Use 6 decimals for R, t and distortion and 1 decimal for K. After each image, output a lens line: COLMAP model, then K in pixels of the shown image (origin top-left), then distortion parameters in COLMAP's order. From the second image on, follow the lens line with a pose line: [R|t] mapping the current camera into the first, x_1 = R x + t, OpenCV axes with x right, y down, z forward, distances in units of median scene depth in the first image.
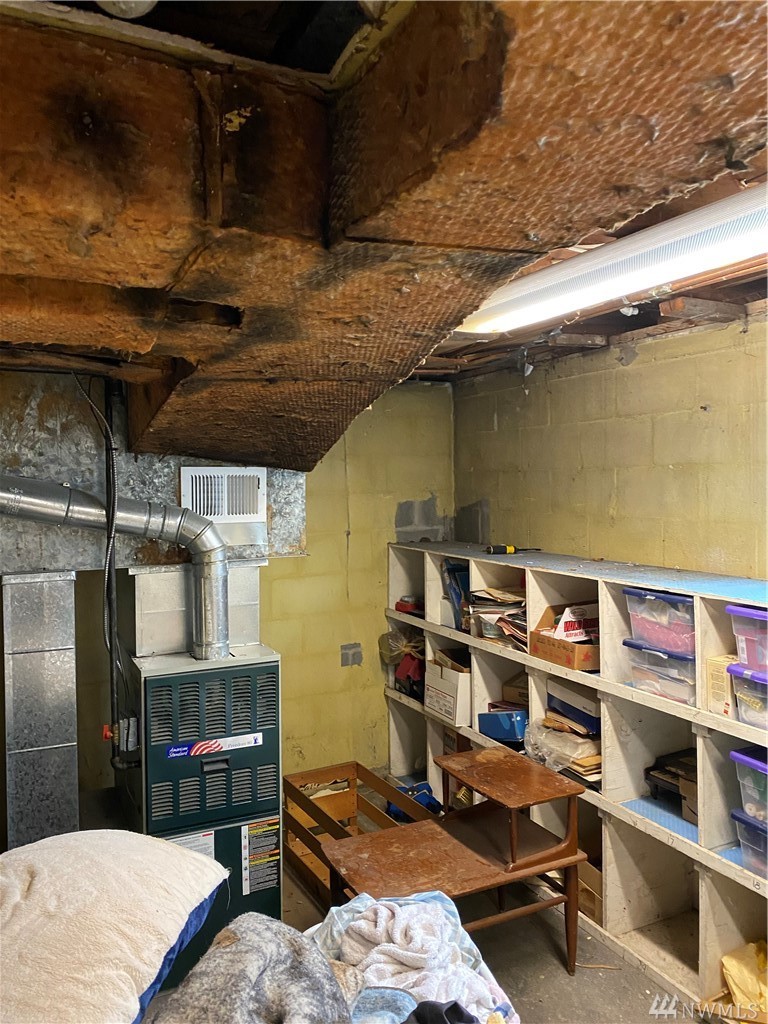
lens RADIAL K [[781.5, 0, 384.0], [0, 781.5, 512.0], [0, 0, 1]] dist [0.004286, -0.004101]
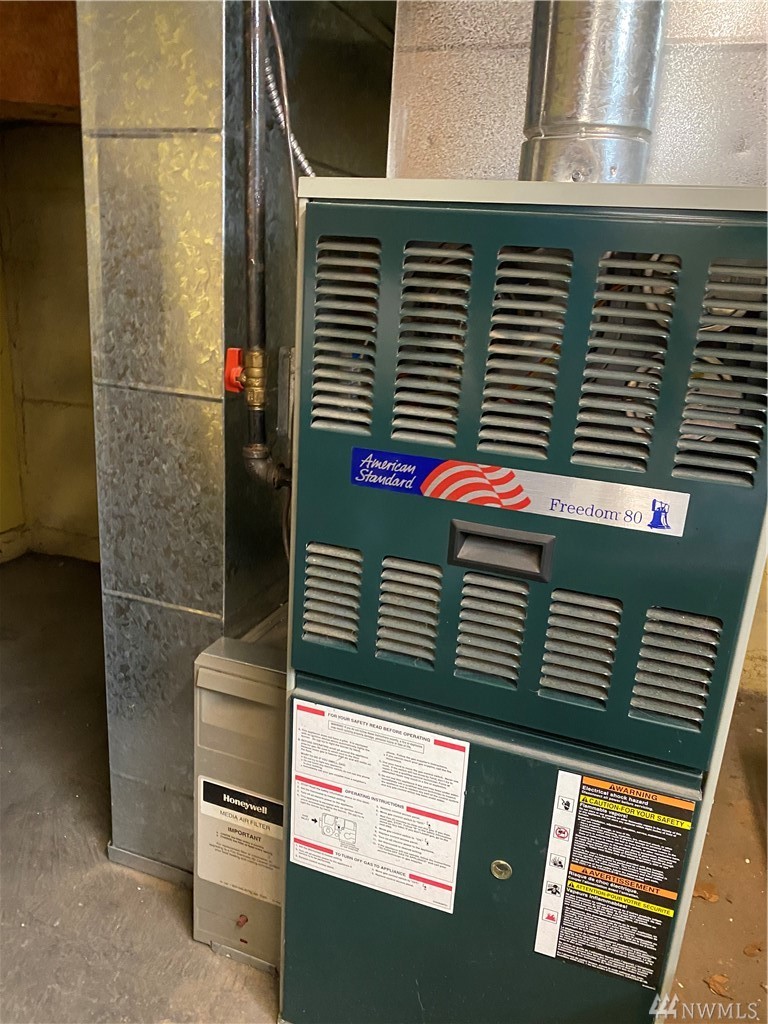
lens RADIAL K [[781.5, 0, 384.0], [0, 781.5, 512.0], [0, 0, 1]] dist [0.004286, -0.004101]
pose [[0.677715, 0.258884, -0.688246, -0.043961], [-0.083546, 0.957023, 0.277717, 0.226138], [0.730564, -0.130713, 0.670217, 0.756904]]
